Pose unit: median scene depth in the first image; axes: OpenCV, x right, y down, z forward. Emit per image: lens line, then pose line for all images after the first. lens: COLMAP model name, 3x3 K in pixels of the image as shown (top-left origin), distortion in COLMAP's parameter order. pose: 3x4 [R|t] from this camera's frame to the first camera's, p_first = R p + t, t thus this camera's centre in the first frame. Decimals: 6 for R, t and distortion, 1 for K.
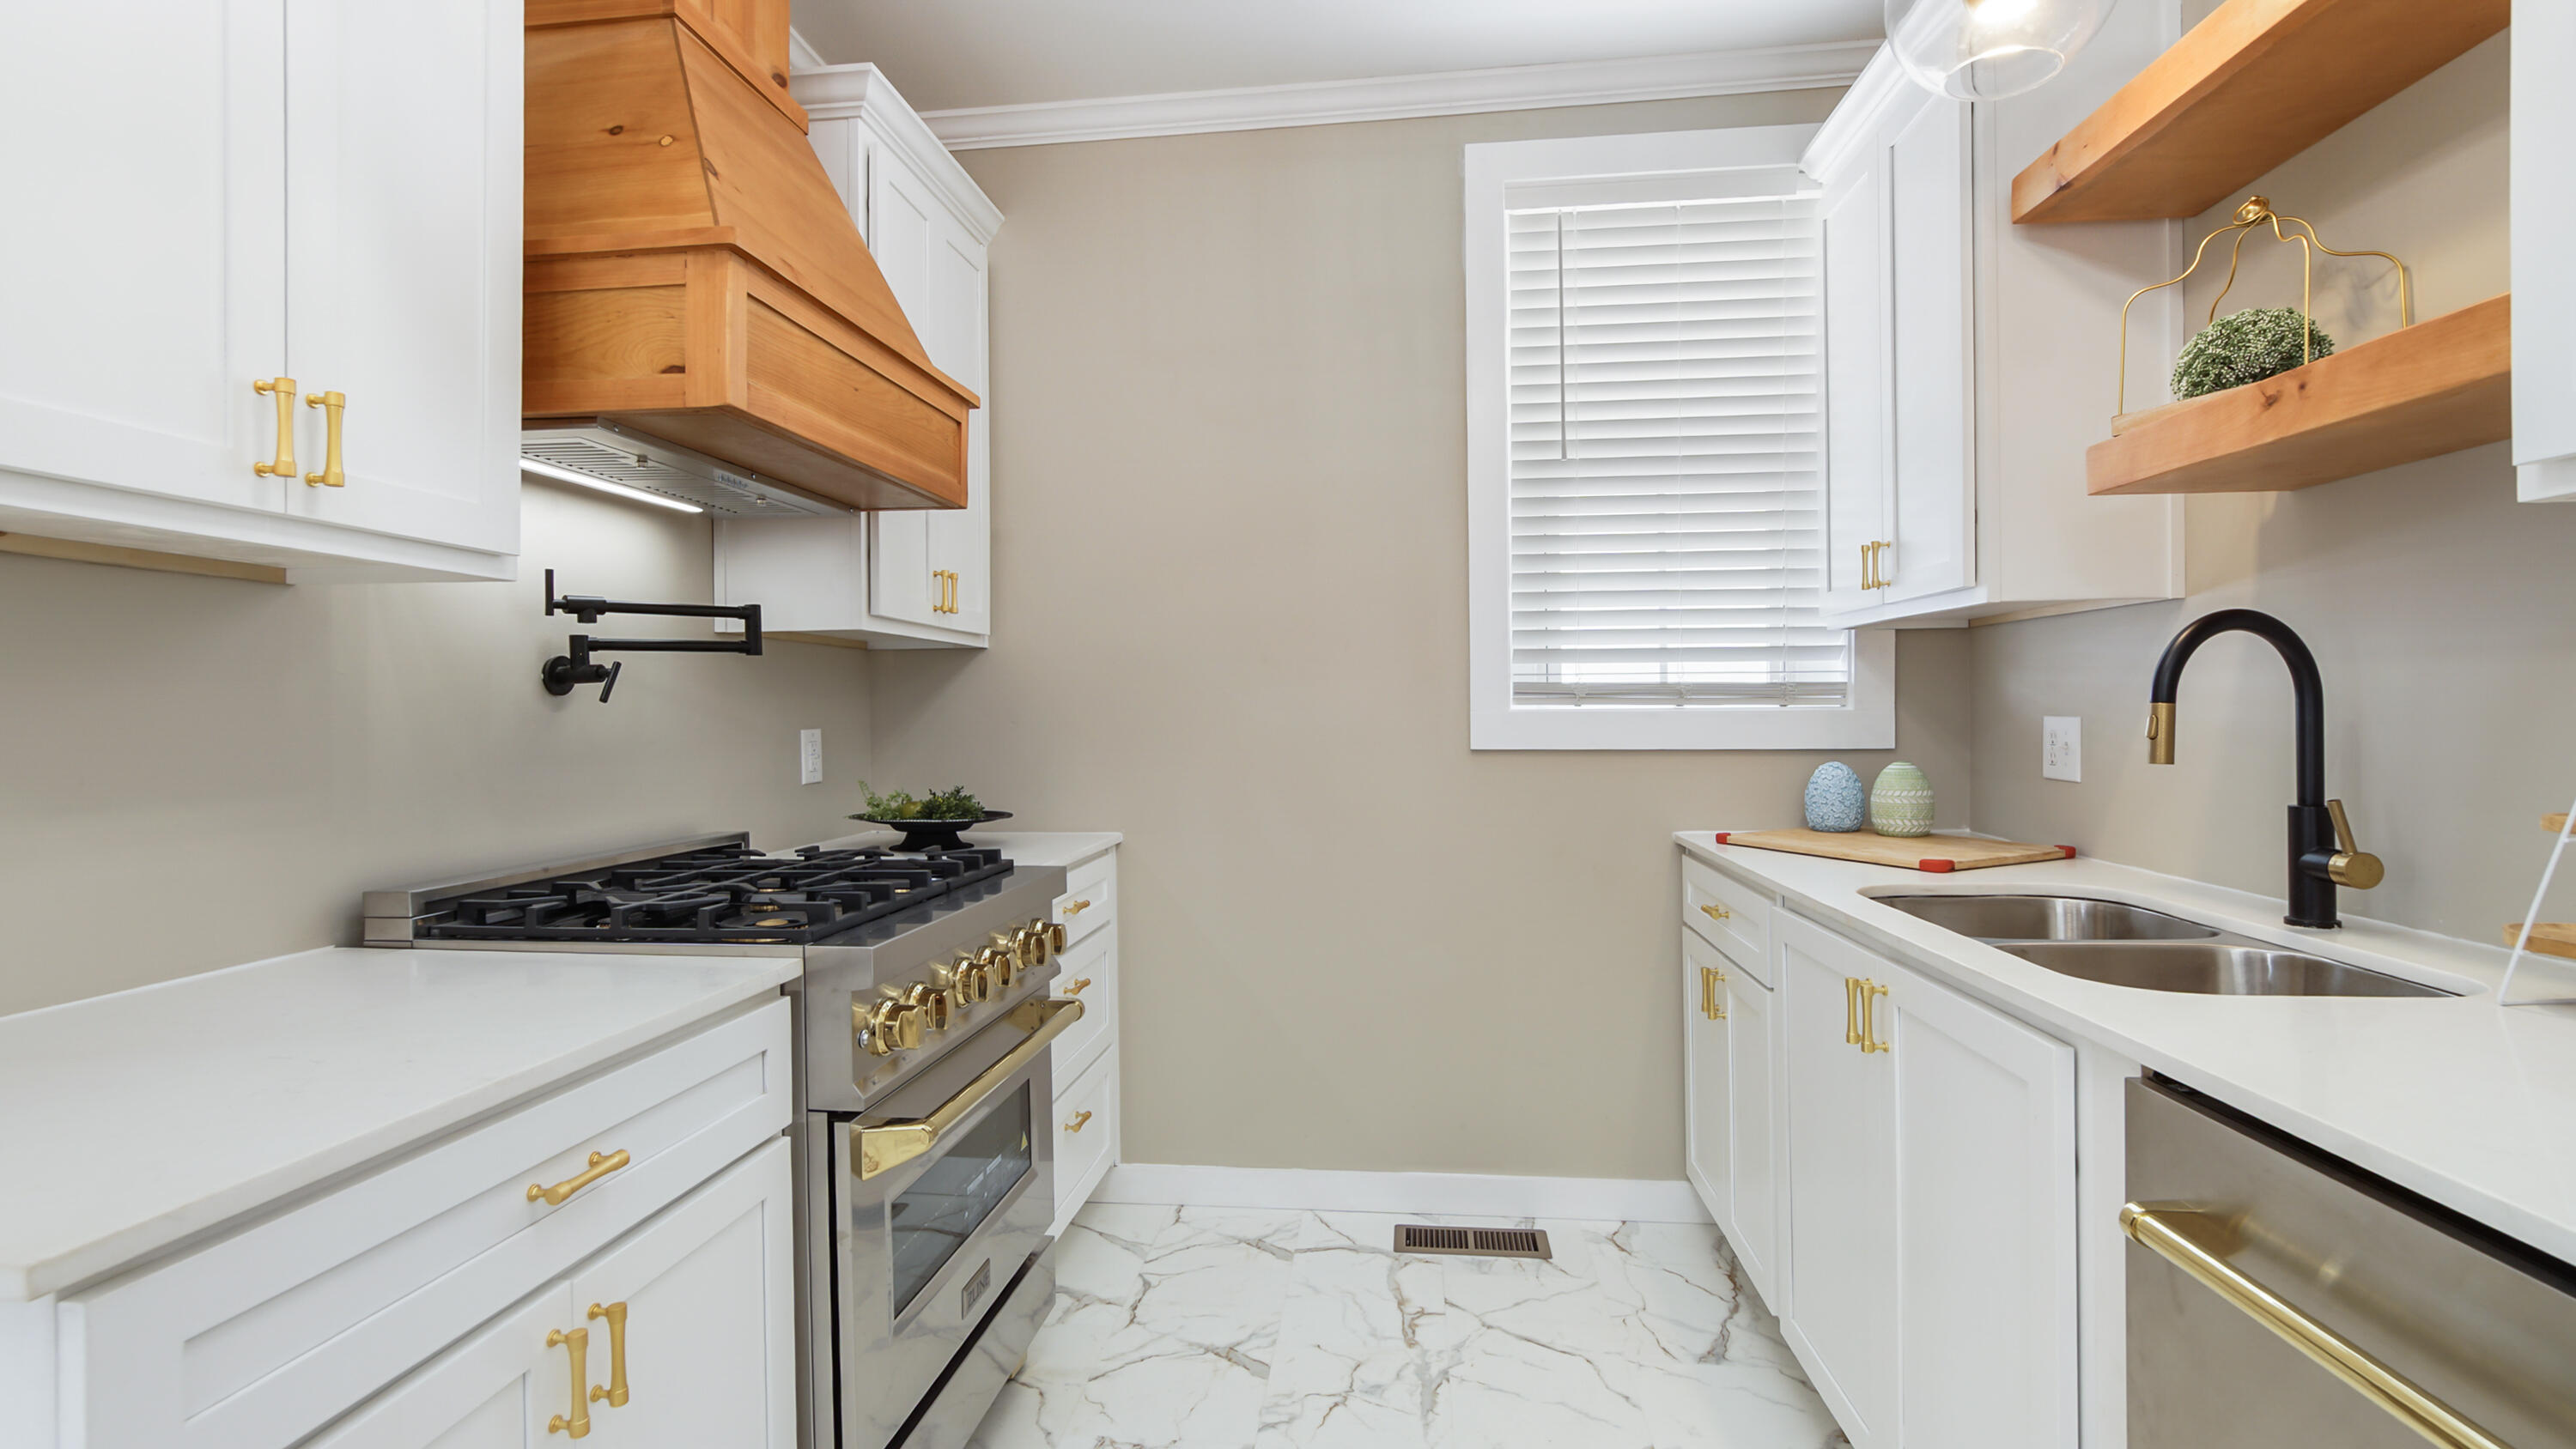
lens RADIAL K [[1175.7, 0, 1281.6], [0, 1175.7, 707.8], [0, 0, 1]] dist [0.000672, 0.000553]
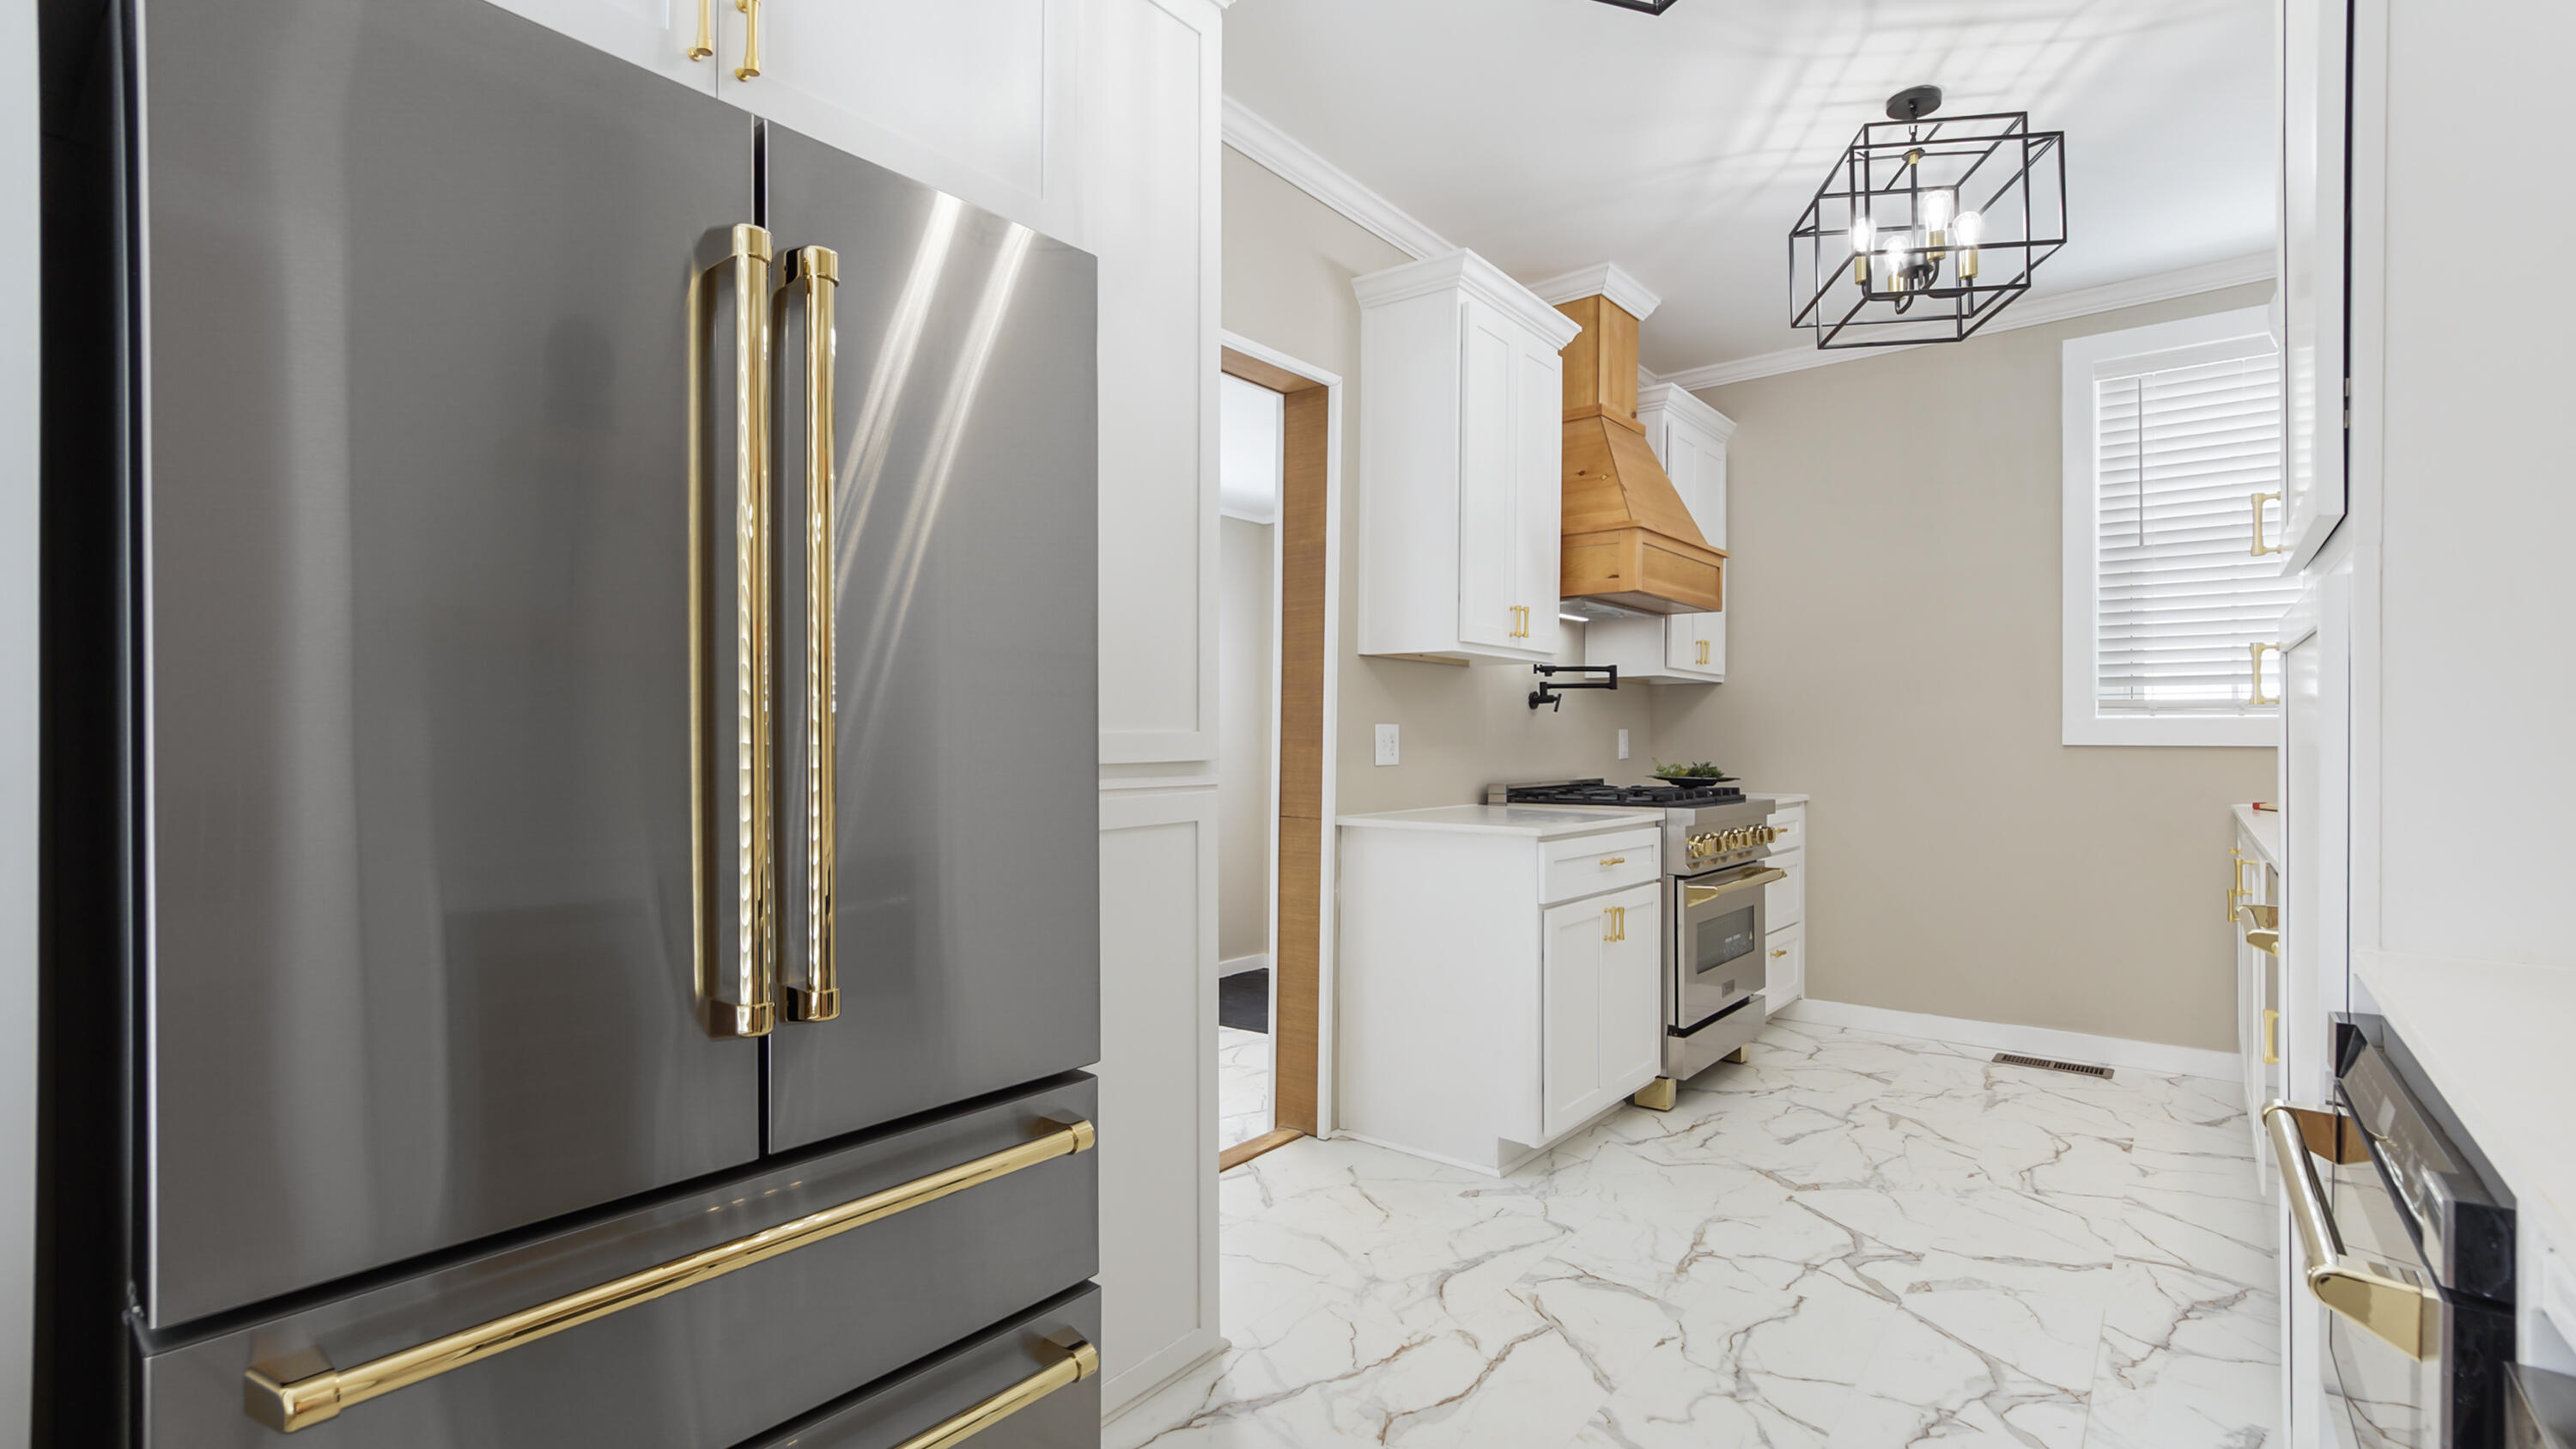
lens RADIAL K [[1166.5, 0, 1285.9], [0, 1166.5, 746.1], [0, 0, 1]] dist [-0.000301, -0.000011]
pose [[0.845645, 0.012053, -0.533610, 0.155720], [-0.006880, 0.999908, 0.011681, 0.034321], [0.533702, -0.006207, 0.845650, -1.031759]]
